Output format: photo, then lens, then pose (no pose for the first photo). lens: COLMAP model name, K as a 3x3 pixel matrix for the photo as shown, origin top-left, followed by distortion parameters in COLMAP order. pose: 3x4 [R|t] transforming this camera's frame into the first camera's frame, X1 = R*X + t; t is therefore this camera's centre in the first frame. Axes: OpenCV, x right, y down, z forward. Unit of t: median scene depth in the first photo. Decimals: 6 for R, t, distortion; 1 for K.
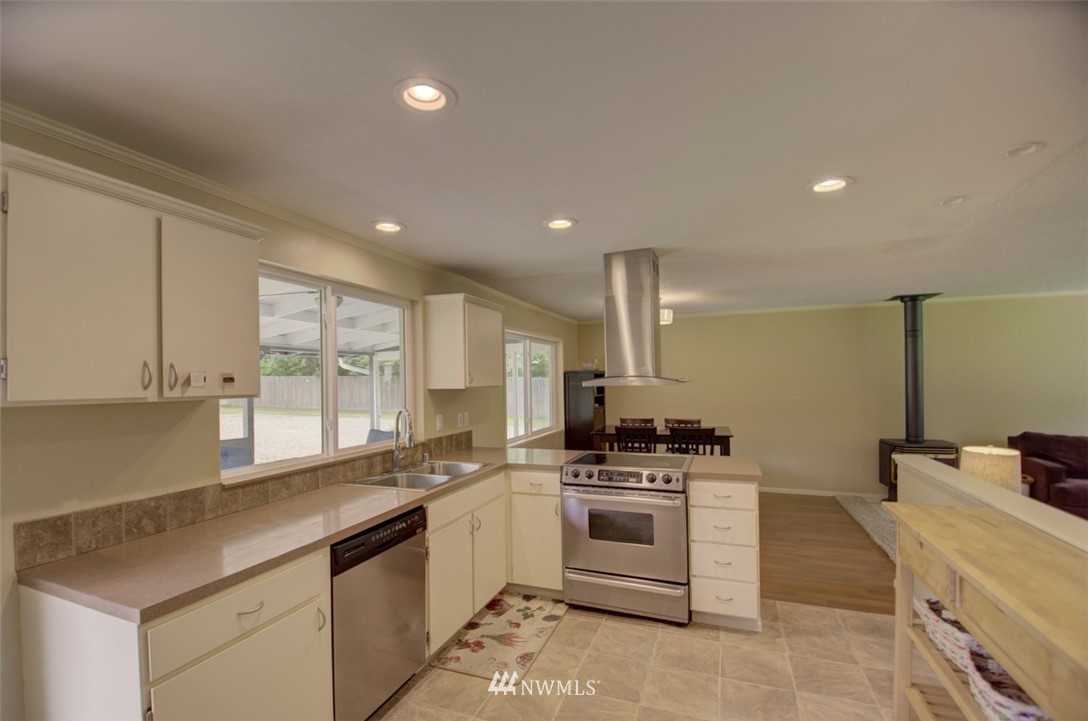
lens RADIAL K [[476.1, 0, 533.9], [0, 476.1, 379.1], [0, 0, 1]] dist [0.012282, -0.023202]
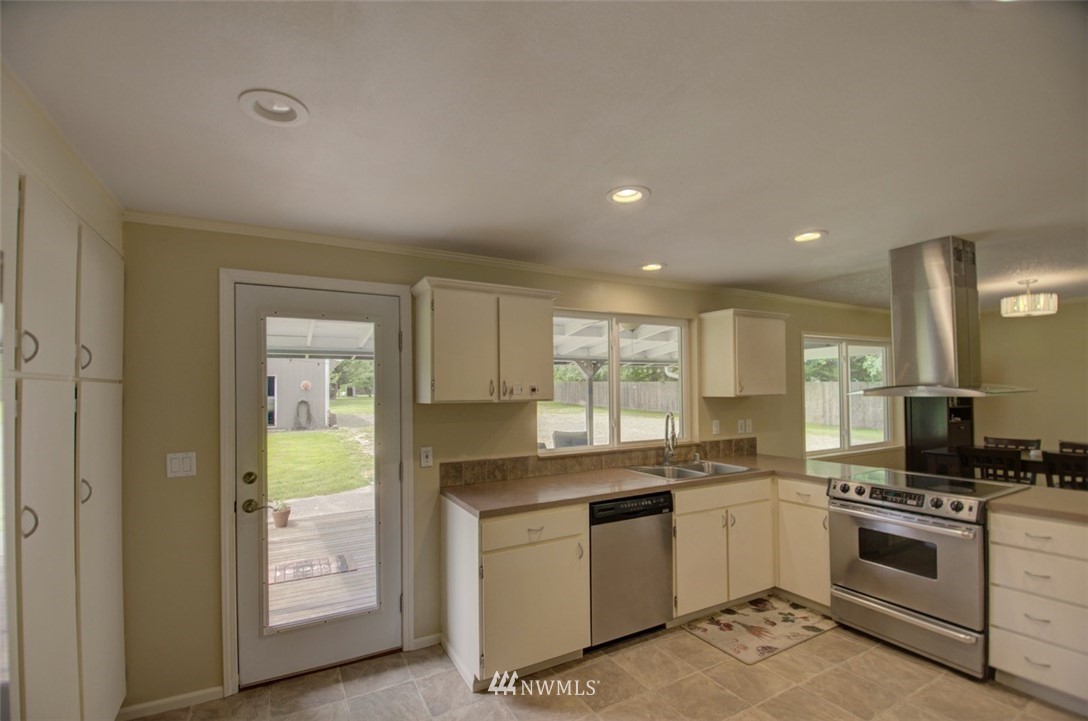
lens RADIAL K [[476.1, 0, 533.9], [0, 476.1, 379.1], [0, 0, 1]] dist [0.012282, -0.023202]
pose [[0.762453, -0.007570, -0.647000, 0.246125], [0.000863, 0.999943, -0.010683, -0.010783], [0.647043, 0.007587, 0.762415, -0.141037]]
